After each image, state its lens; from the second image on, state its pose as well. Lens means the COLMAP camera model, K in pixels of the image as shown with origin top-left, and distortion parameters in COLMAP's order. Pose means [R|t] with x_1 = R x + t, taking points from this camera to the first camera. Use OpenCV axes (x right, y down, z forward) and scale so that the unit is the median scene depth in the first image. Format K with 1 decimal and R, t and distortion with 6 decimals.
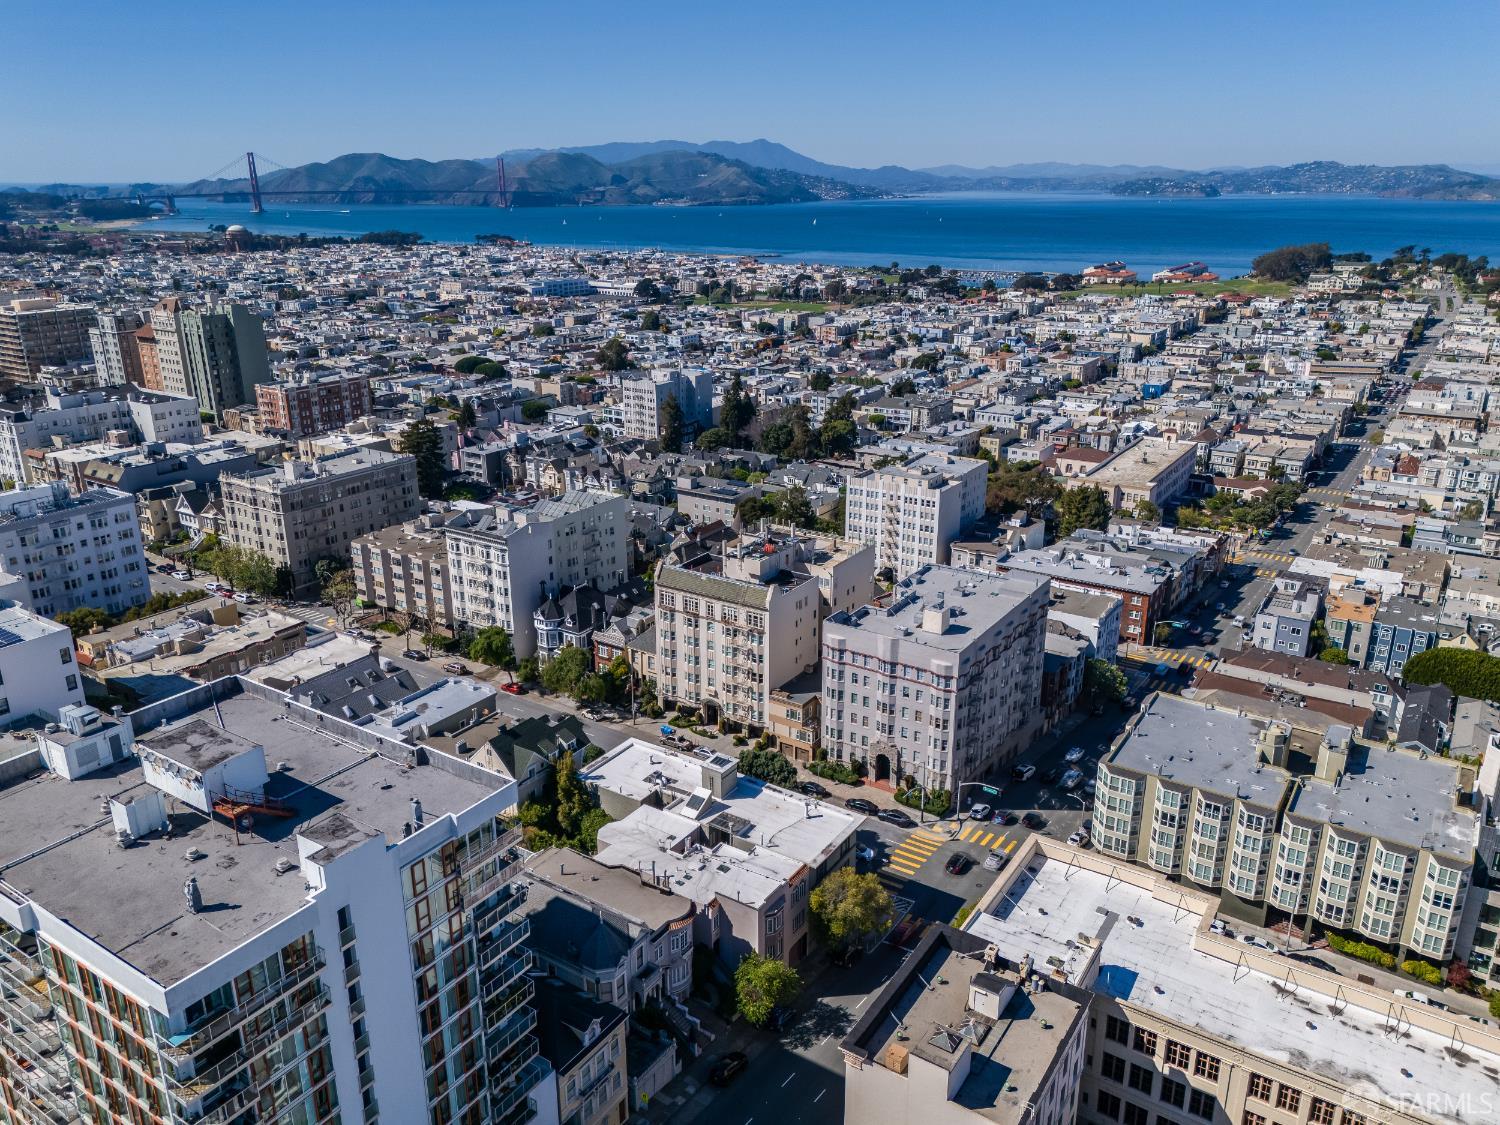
lens RADIAL K [[1098.4, 0, 754.7], [0, 1098.4, 561.2], [0, 0, 1]] dist [0.079020, -0.087985]
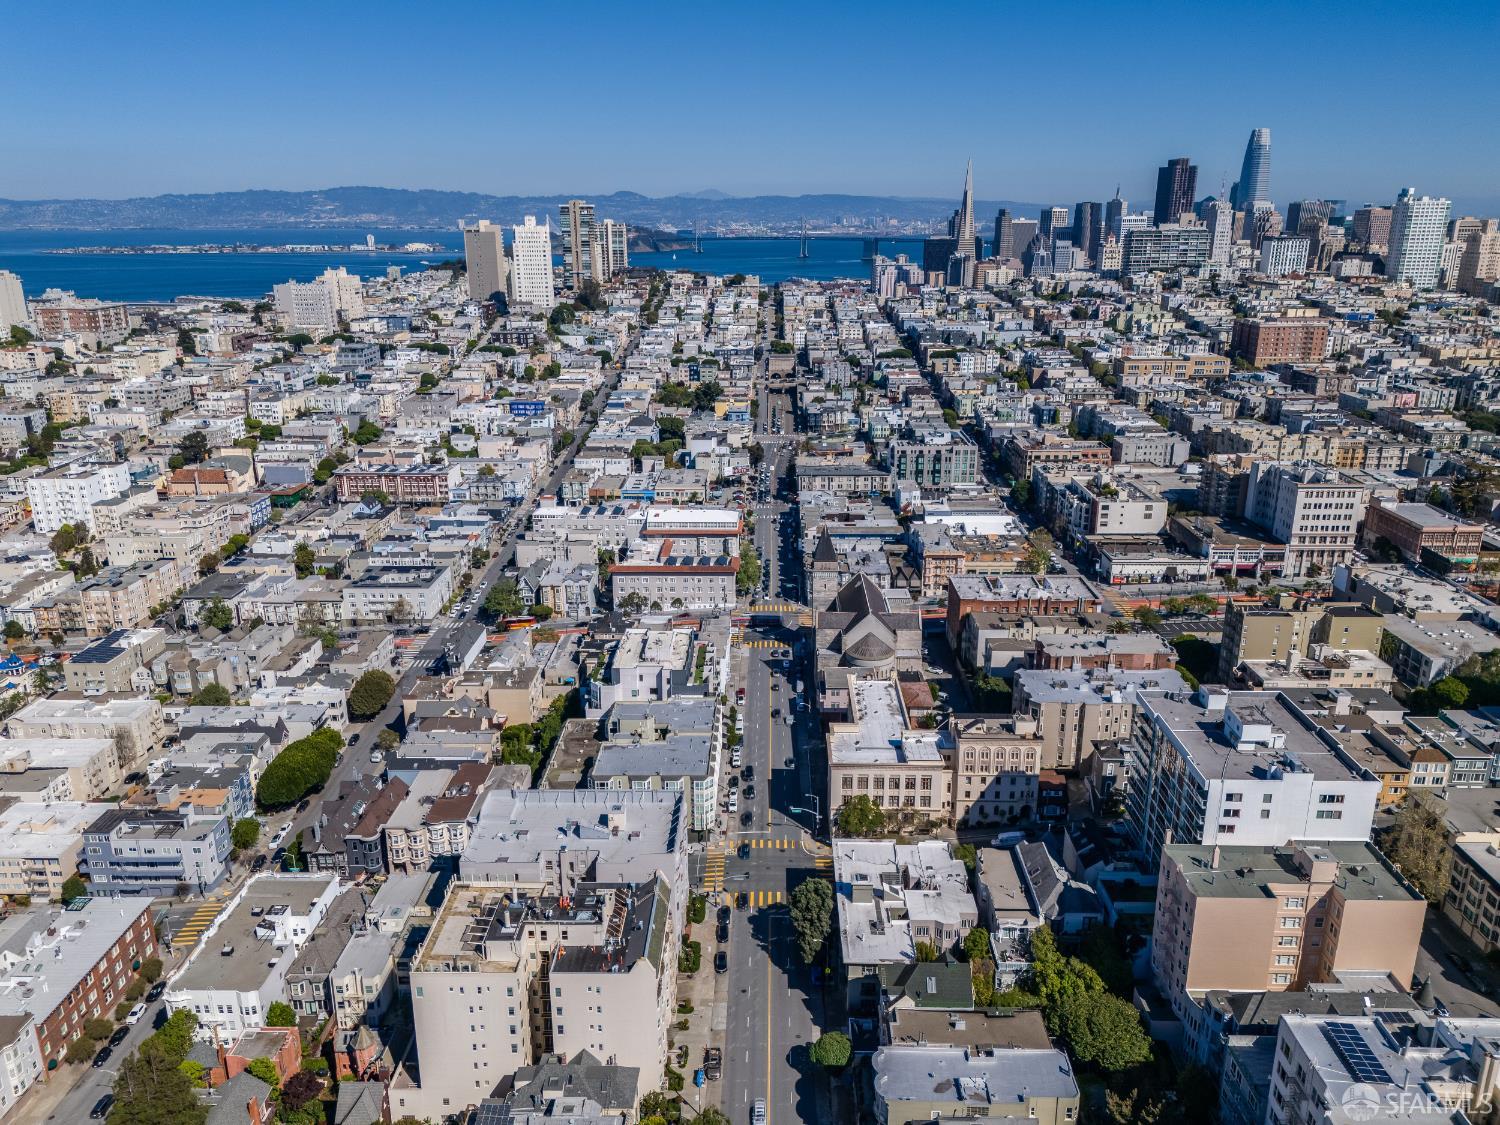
lens RADIAL K [[1098.4, 0, 754.7], [0, 1098.4, 561.2], [0, 0, 1]] dist [0.079020, -0.087985]
pose [[-0.538422, -0.248305, 0.805262, -0.286685], [0.277421, 0.850100, 0.447624, -0.238385], [-0.795701, 0.464407, -0.388828, 0.420925]]
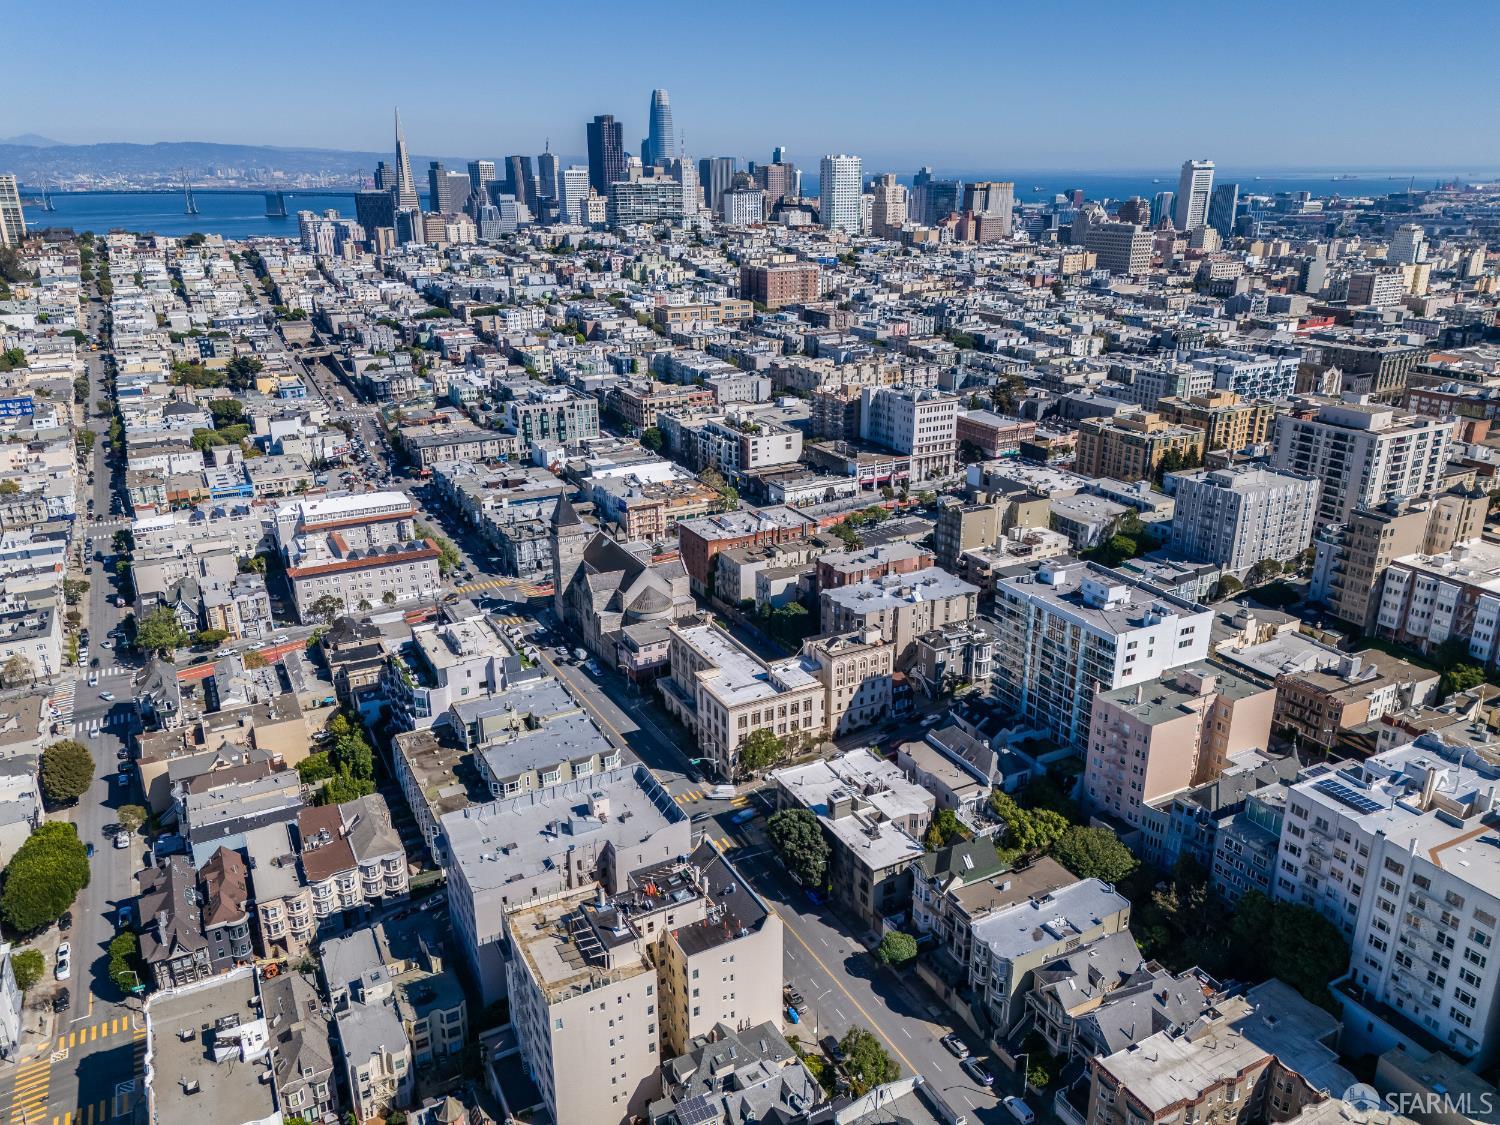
lens RADIAL K [[1098.4, 0, 754.7], [0, 1098.4, 561.2], [0, 0, 1]] dist [0.079020, -0.087985]
pose [[-0.880238, -0.154479, 0.448684, -0.160981], [0.159183, 0.794617, 0.585871, -0.278930], [-0.447036, 0.587128, -0.674862, 0.538497]]
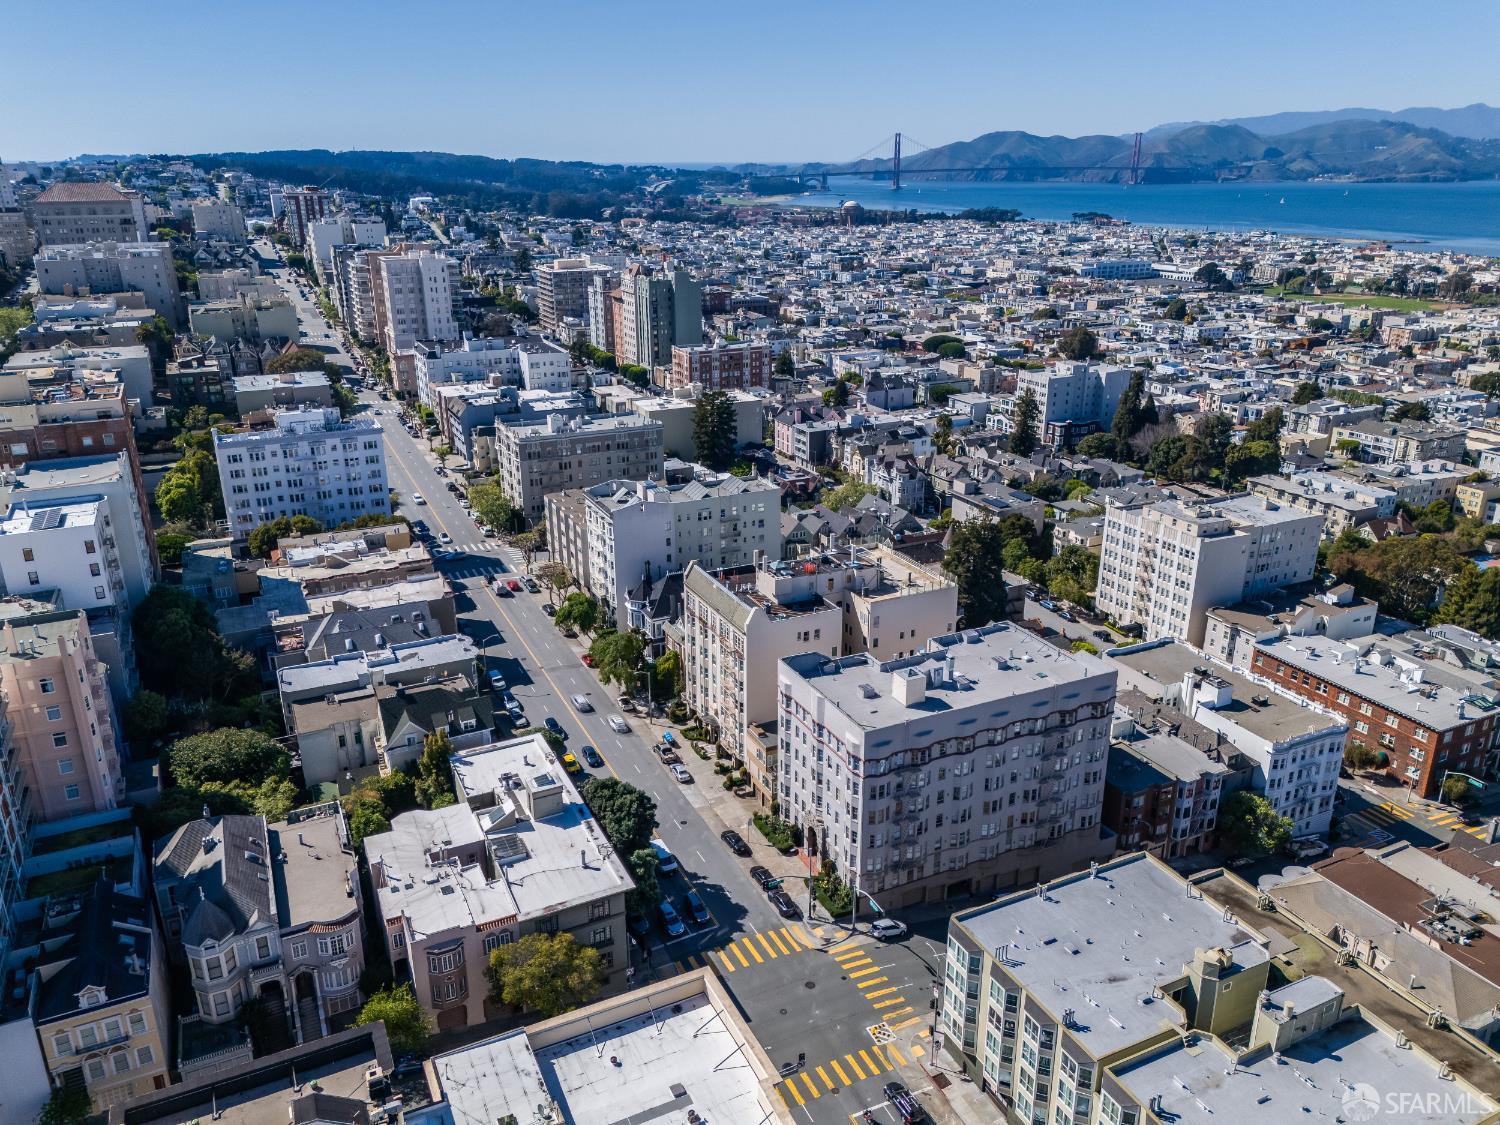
lens RADIAL K [[1098.4, 0, 754.7], [0, 1098.4, 561.2], [0, 0, 1]] dist [0.079020, -0.087985]
pose [[0.859442, 0.174955, -0.480365, 0.152139], [-0.166016, 0.984208, 0.061436, -0.024419], [0.483527, 0.026948, 0.874914, 0.075924]]
